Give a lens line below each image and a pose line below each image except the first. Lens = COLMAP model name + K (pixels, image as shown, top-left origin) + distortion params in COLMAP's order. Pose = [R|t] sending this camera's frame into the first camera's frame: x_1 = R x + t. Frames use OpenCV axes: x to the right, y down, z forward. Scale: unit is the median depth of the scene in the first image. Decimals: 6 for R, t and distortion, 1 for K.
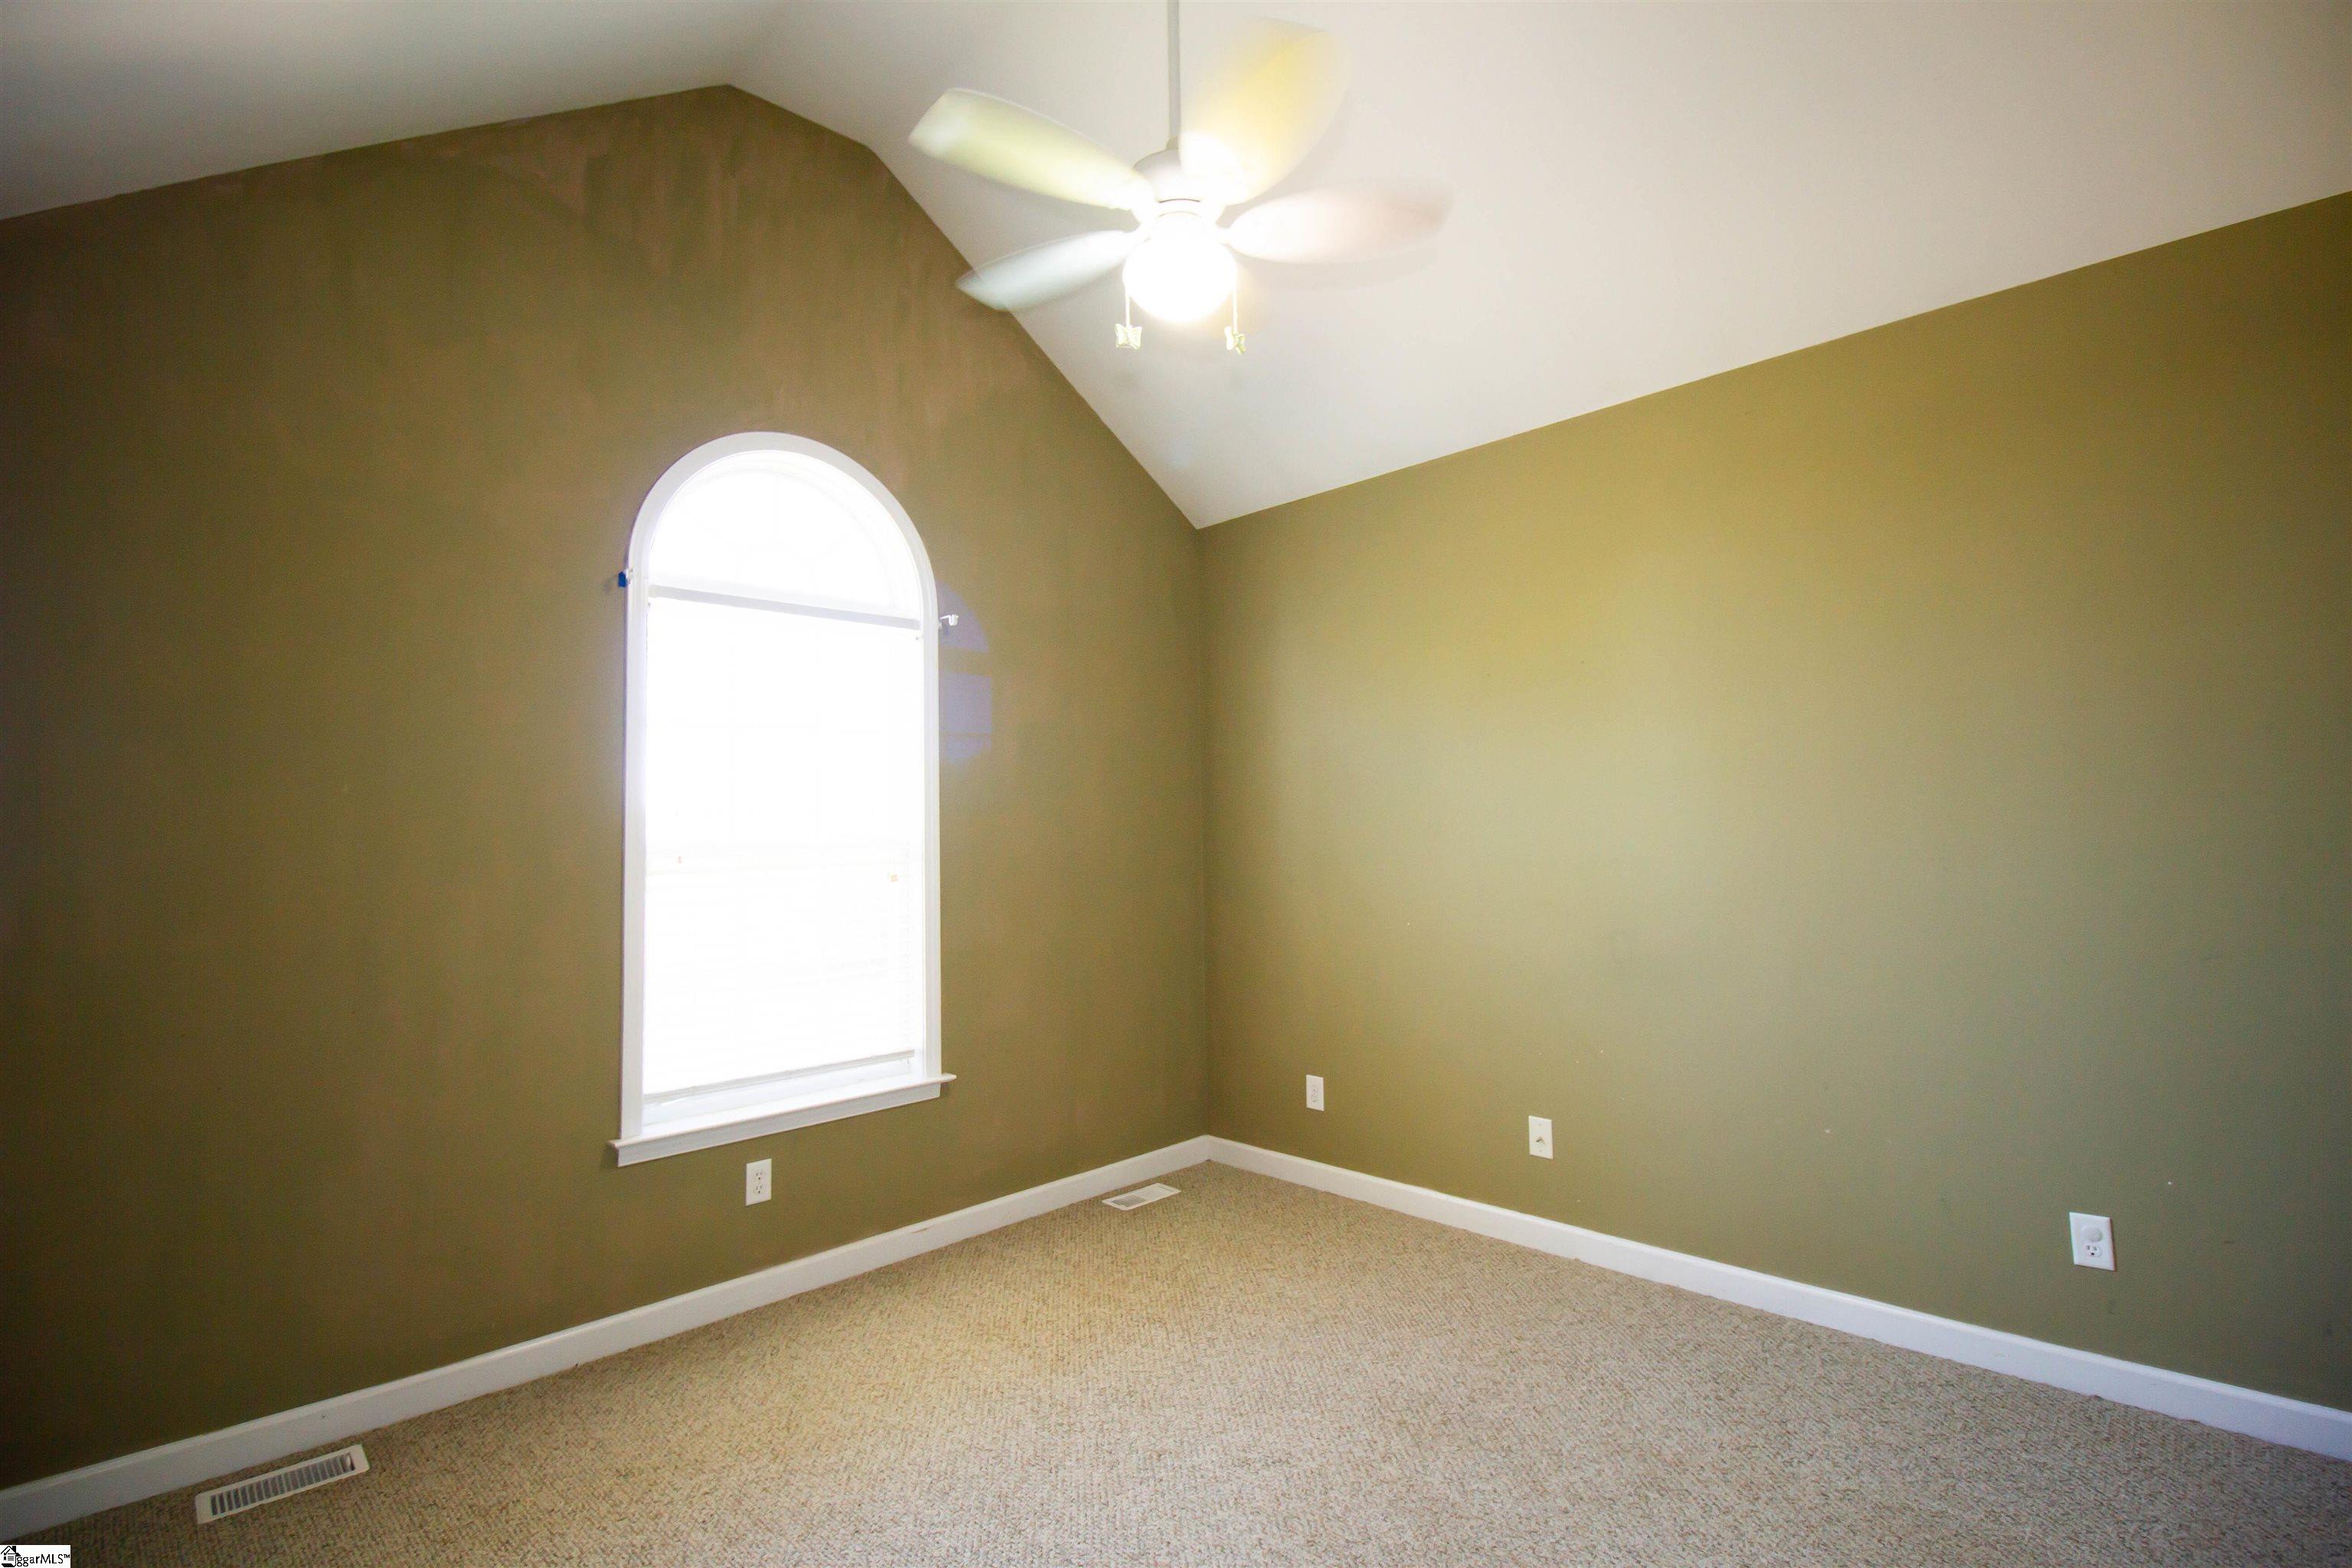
lens RADIAL K [[1081.2, 0, 1178.2], [0, 1081.2, 754.9], [0, 0, 1]] dist [0.001764, -0.015491]
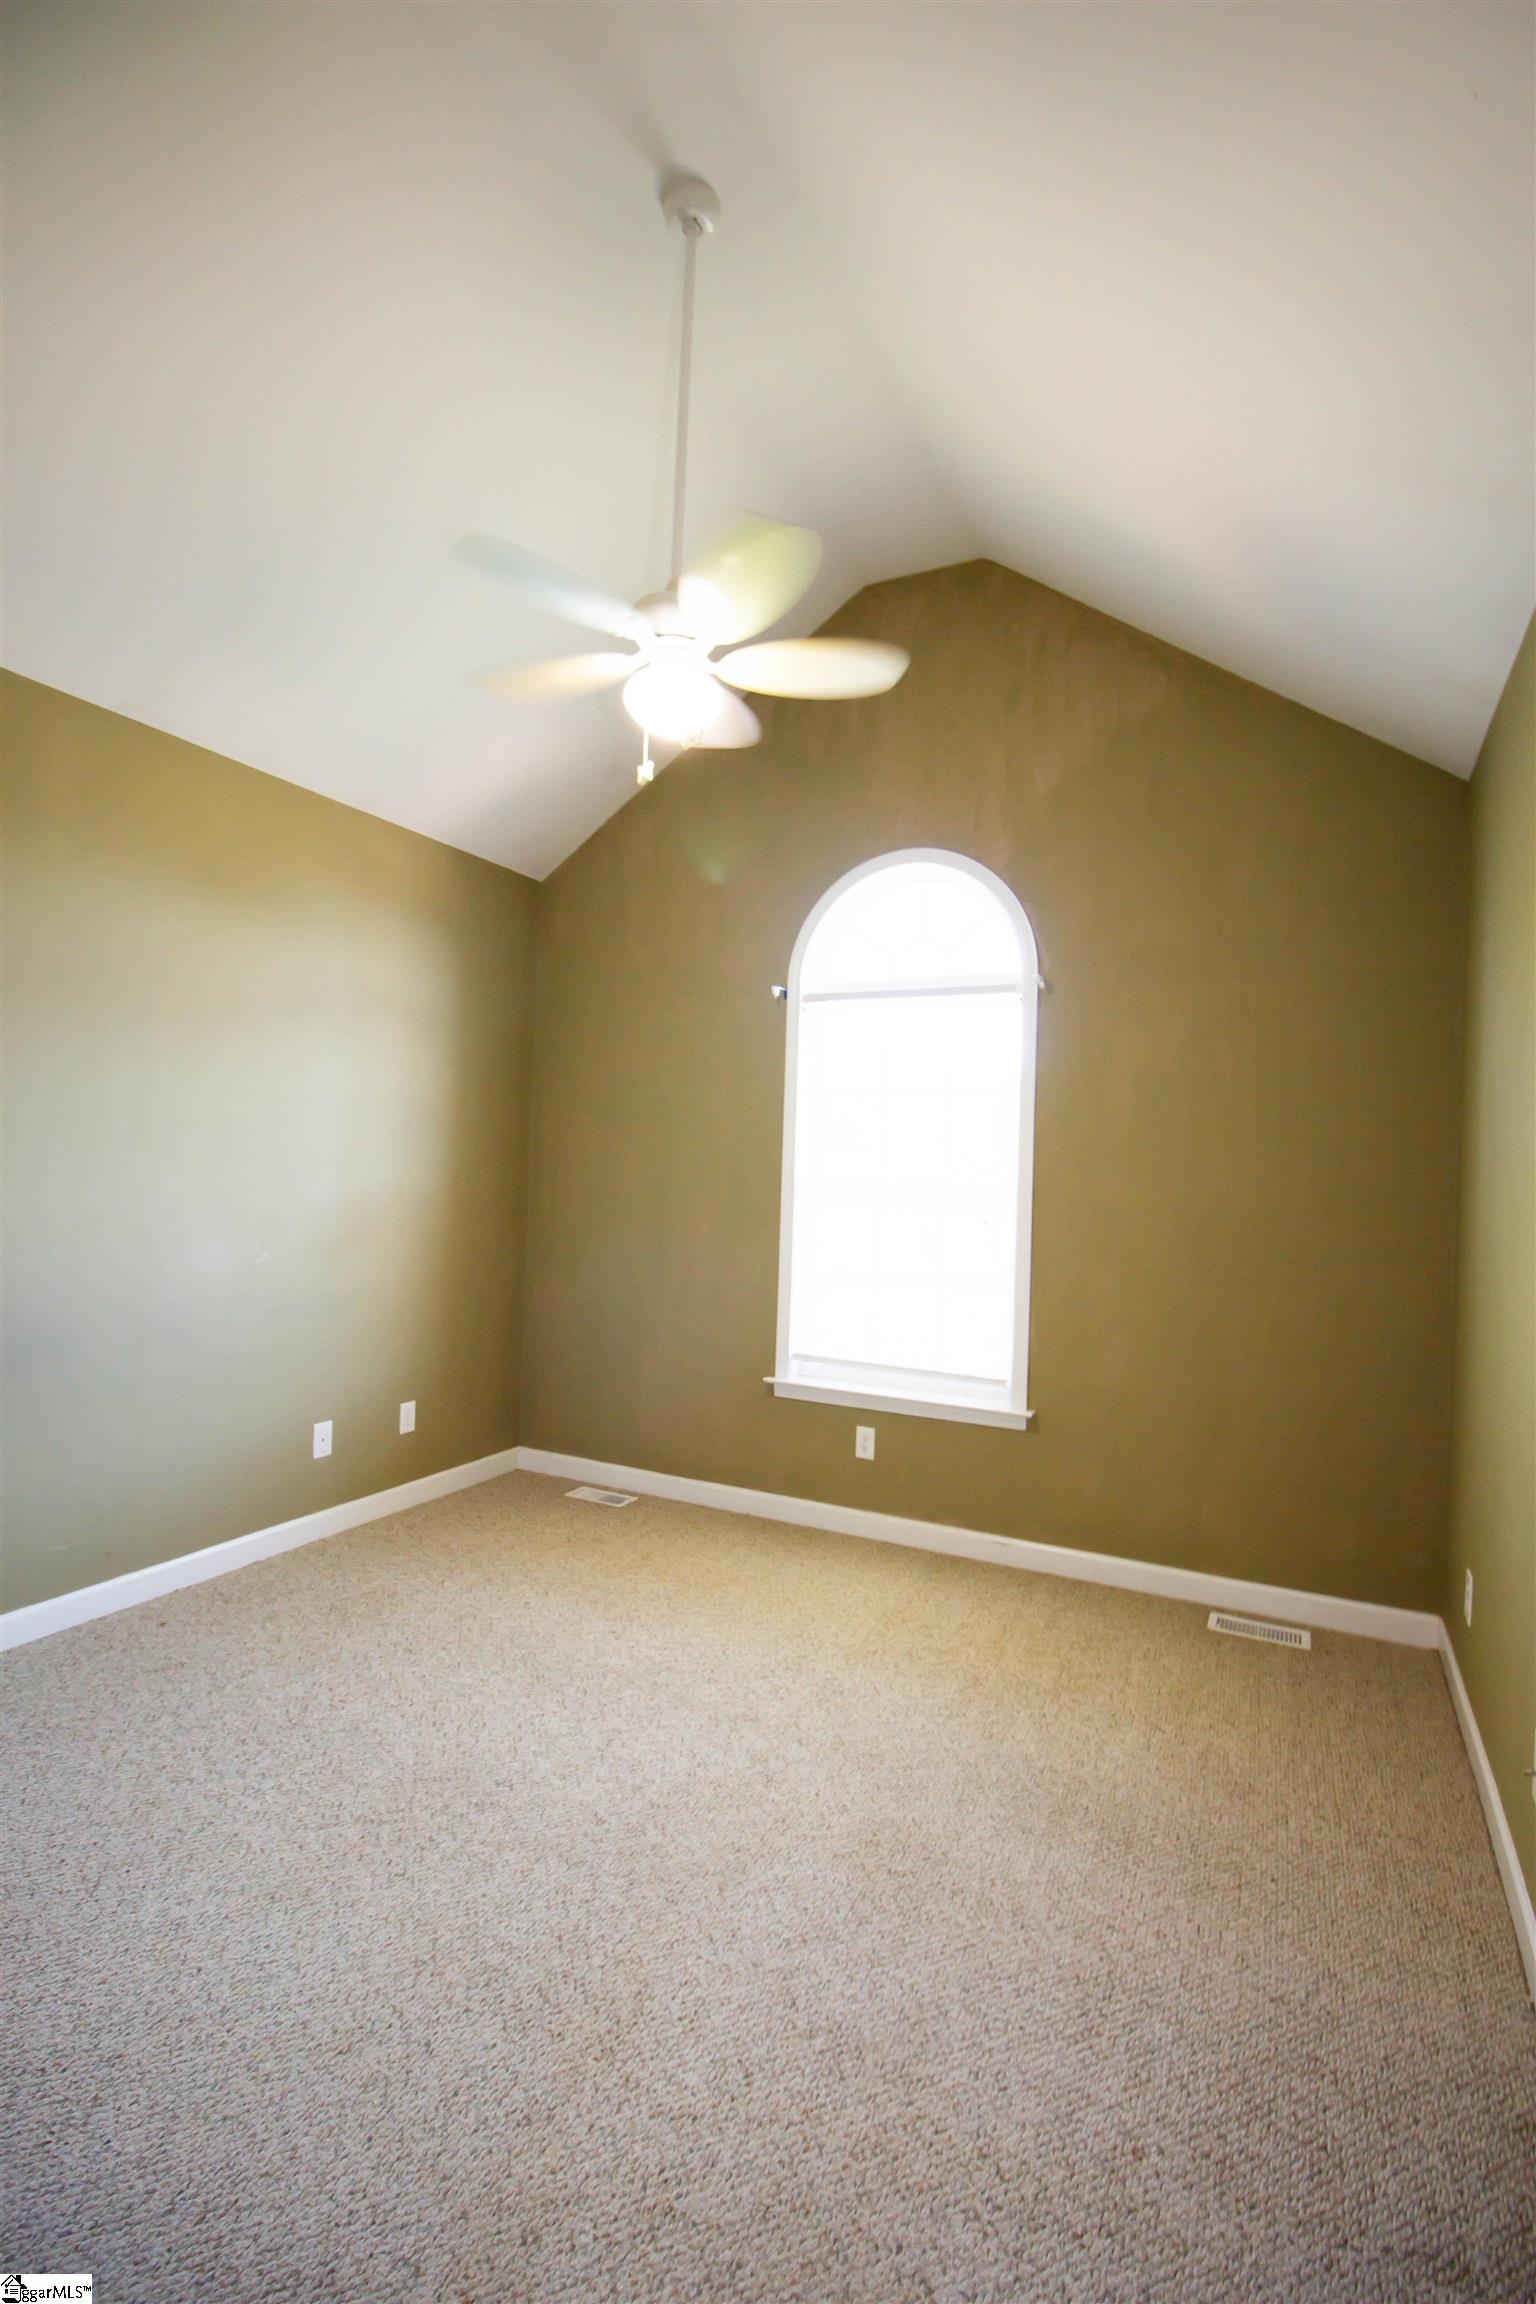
lens RADIAL K [[1059.1, 0, 793.8], [0, 1059.1, 1155.7], [0, 0, 1]] dist [0.001764, -0.015491]
pose [[0.336723, 0.021906, -0.941349, 0.798753], [0.020041, 0.999336, 0.030424, 0.009806], [0.941390, -0.029110, 0.336061, 0.517464]]
